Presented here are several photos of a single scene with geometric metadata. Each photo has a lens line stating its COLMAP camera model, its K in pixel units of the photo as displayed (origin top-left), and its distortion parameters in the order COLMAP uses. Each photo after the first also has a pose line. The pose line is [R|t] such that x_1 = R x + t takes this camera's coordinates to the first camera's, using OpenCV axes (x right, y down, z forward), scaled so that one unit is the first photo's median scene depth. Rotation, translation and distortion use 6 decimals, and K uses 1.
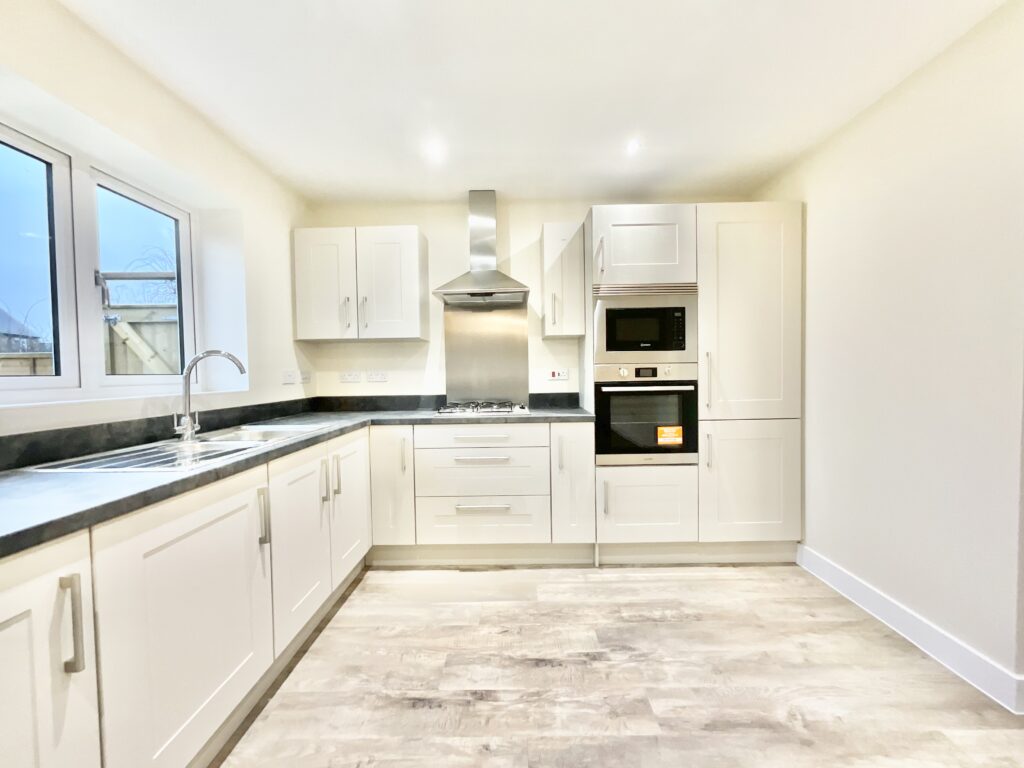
lens RADIAL K [[413.1, 0, 512.0], [0, 413.1, 384.0], [0, 0, 1]] dist [-0.001669, 0.000324]
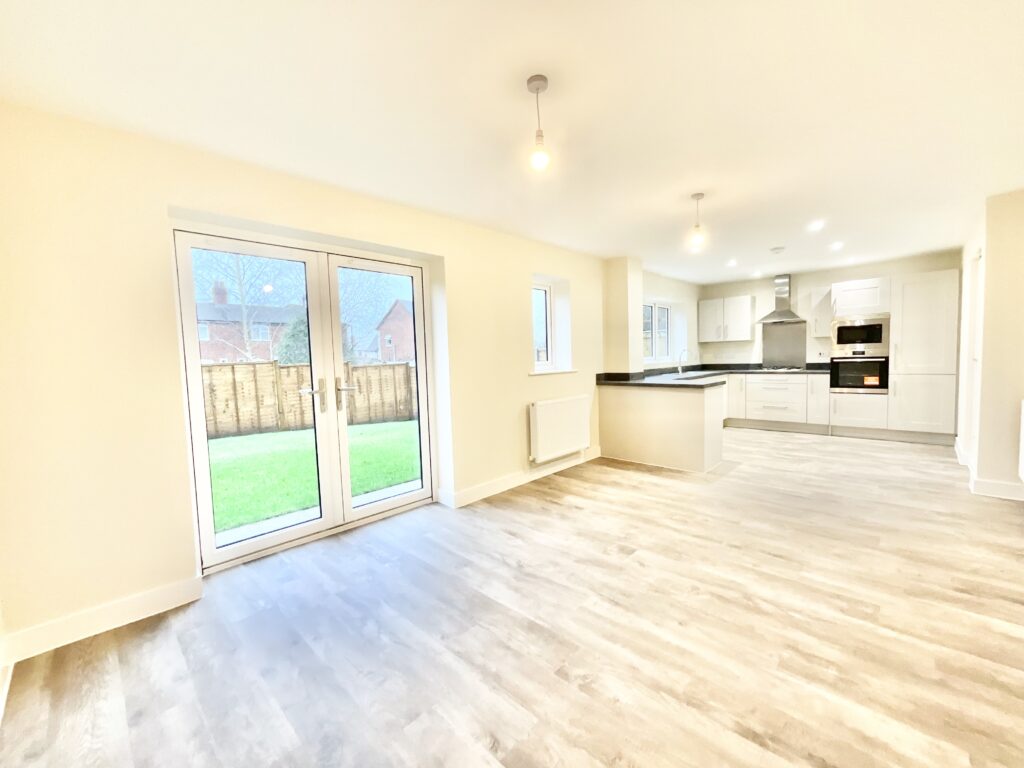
lens RADIAL K [[413.1, 0, 512.0], [0, 413.1, 384.0], [0, 0, 1]] dist [-0.001669, 0.000324]
pose [[0.723653, 0.036986, -0.689172, 0.523824], [0.002433, 0.998420, 0.056137, 0.010378], [0.690160, -0.042301, 0.722420, -2.025303]]
